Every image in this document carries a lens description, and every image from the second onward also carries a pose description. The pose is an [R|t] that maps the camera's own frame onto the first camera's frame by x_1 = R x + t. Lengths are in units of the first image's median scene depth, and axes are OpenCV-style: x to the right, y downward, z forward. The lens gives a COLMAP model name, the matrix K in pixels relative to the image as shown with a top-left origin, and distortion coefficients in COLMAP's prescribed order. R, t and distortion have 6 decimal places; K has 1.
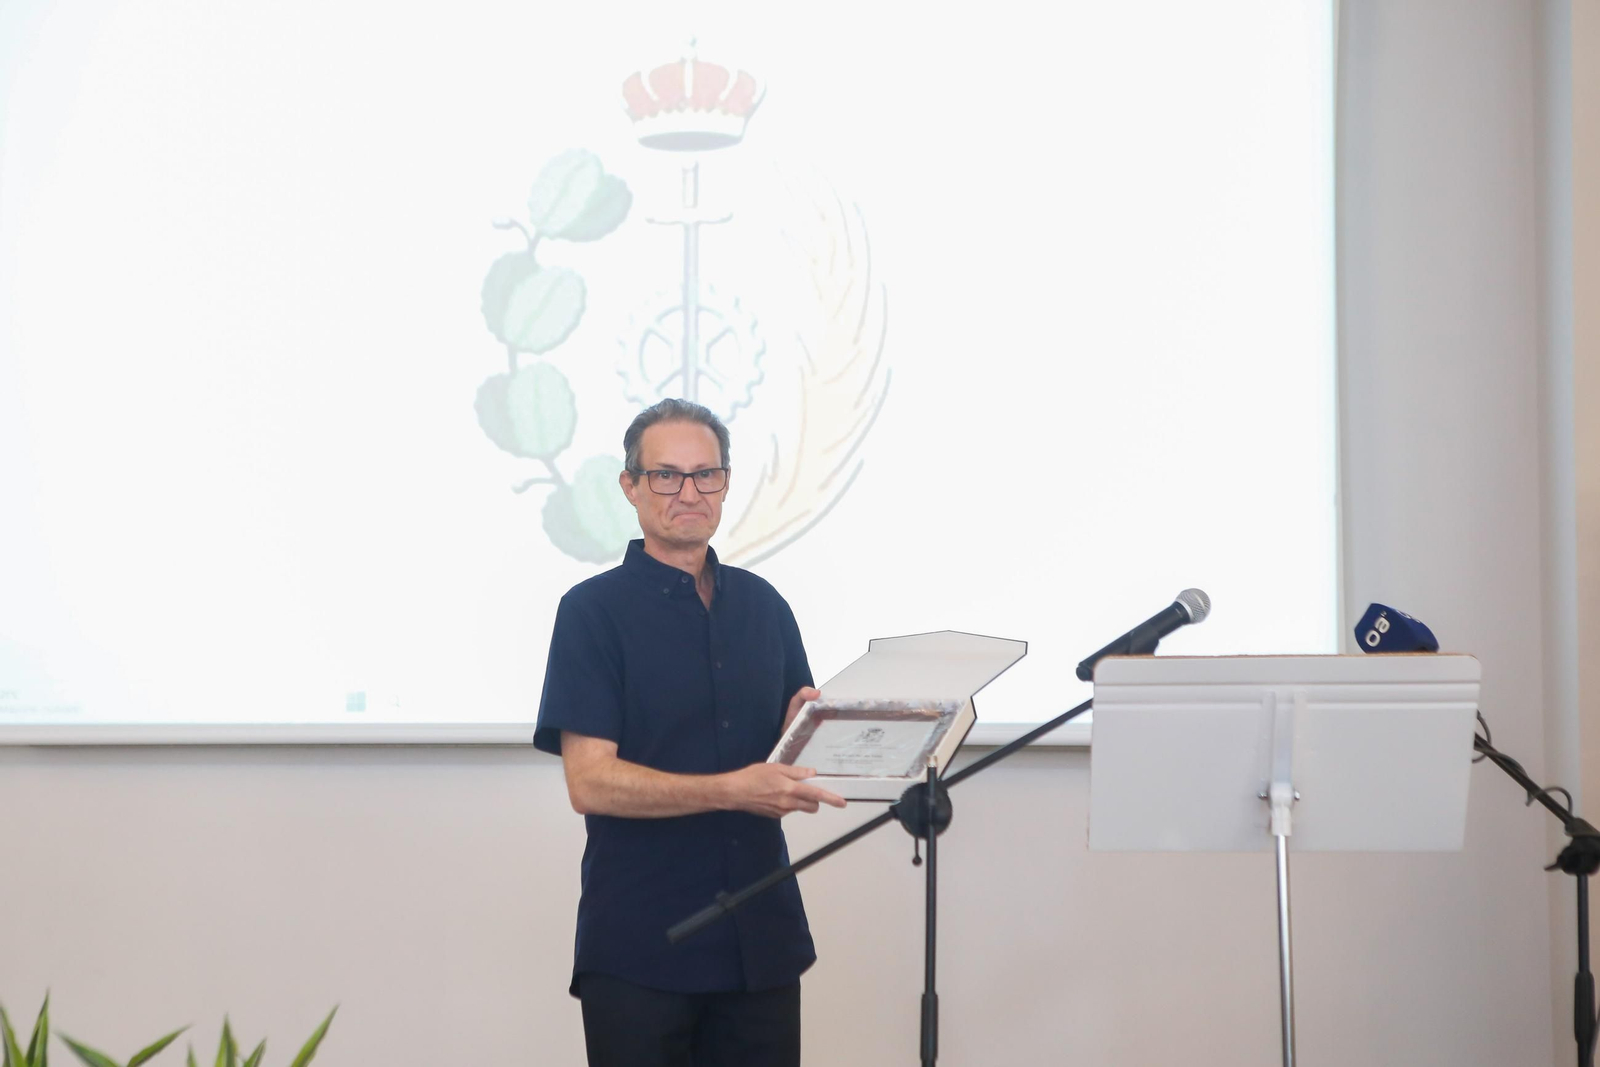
lens RADIAL K [[3429.2, 0, 727.0], [0, 3429.2, 532.7], [0, 0, 1]] dist [0.223693, 0.020614]
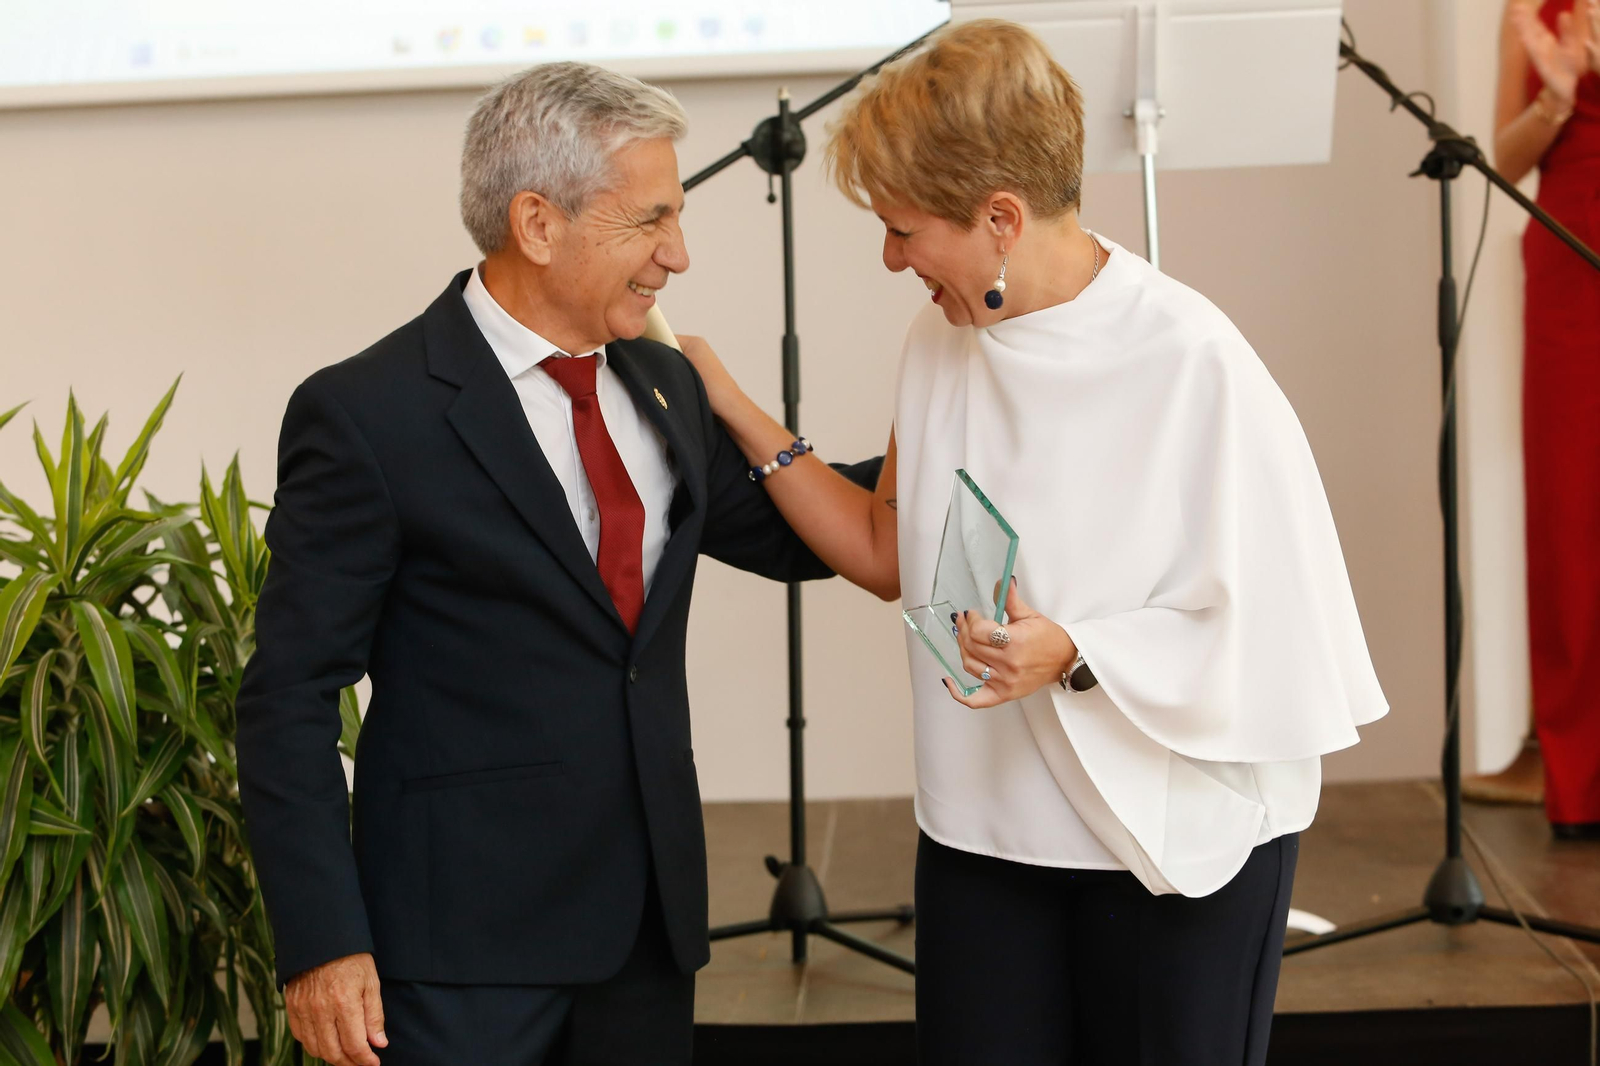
lens RADIAL K [[4062.1, 0, 800.0], [0, 4062.1, 533.0], [0, 0, 1]] dist [-0.261246, 1.478779]
pose [[0.996792, -0.049783, 0.062667, -0.011938], [0.038137, 0.983838, 0.174952, -0.009613], [-0.070363, -0.172001, 0.982581, -0.119750]]
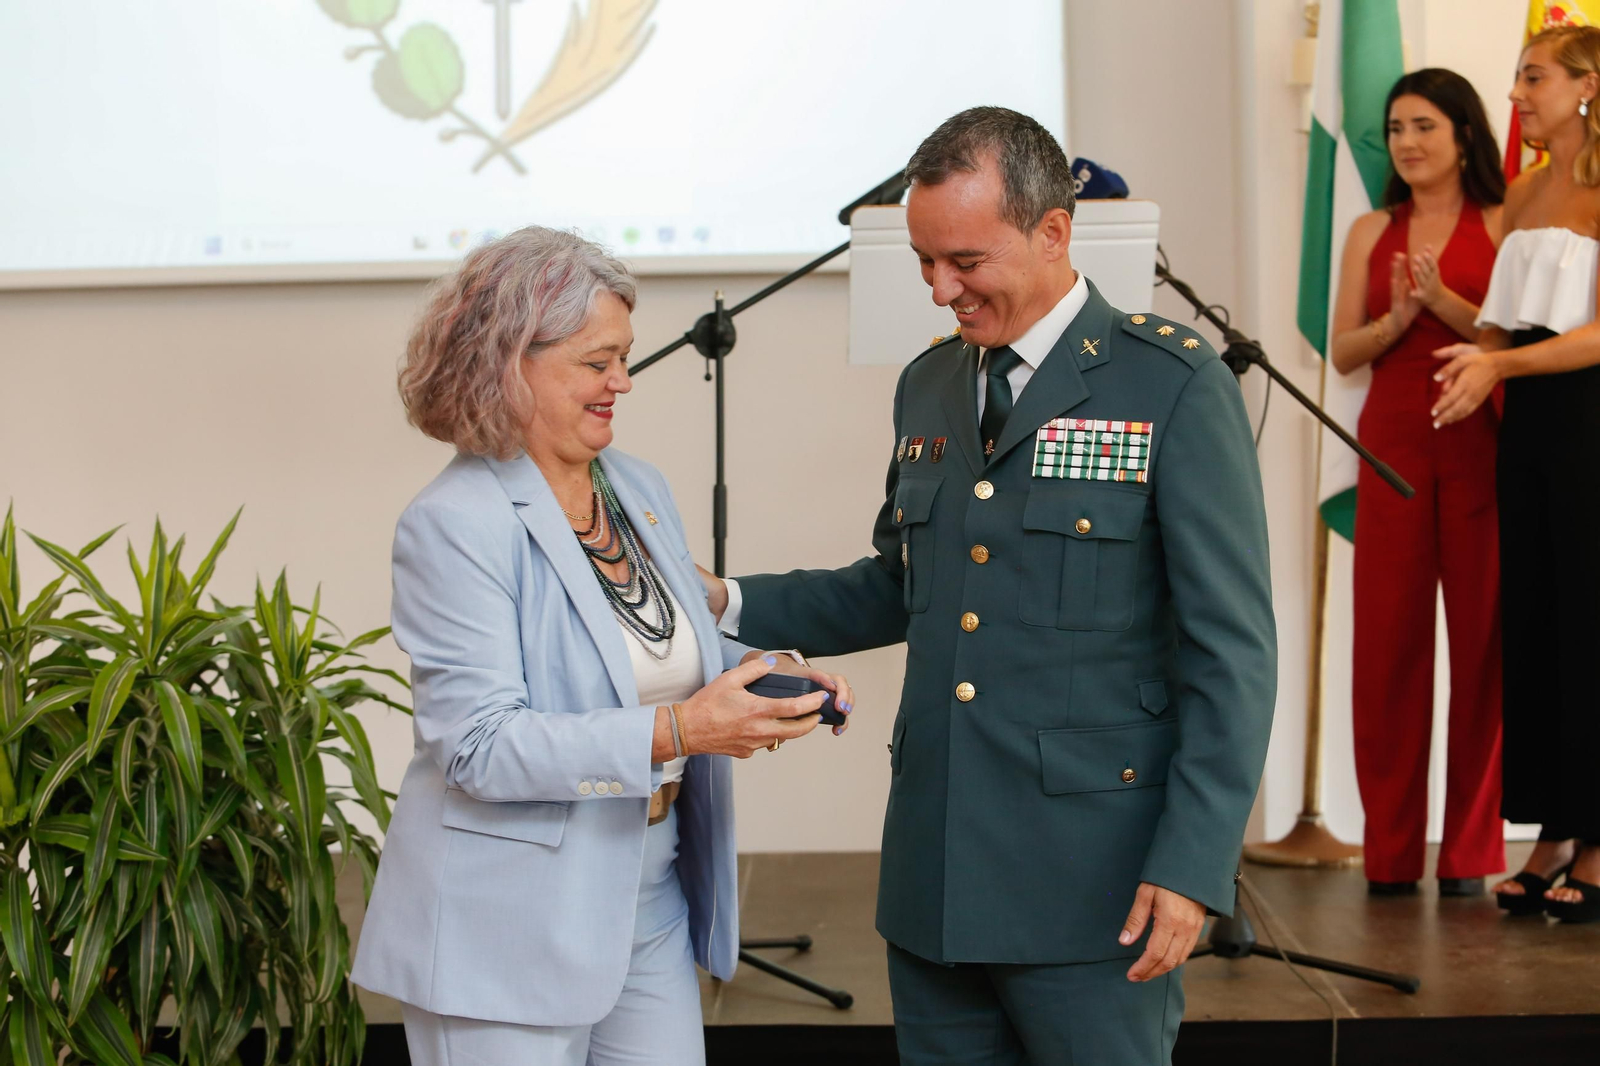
lens RADIAL K [[3381.2, 0, 800.0], [0, 3381.2, 533.0], [0, 0, 1]] dist [-0.288534, 0.209523]
pose [[0.996398, -0.026039, 0.080703, -0.009926], [0.014197, 0.989480, 0.143969, -0.021263], [-0.083603, -0.142305, 0.986286, -0.184964]]
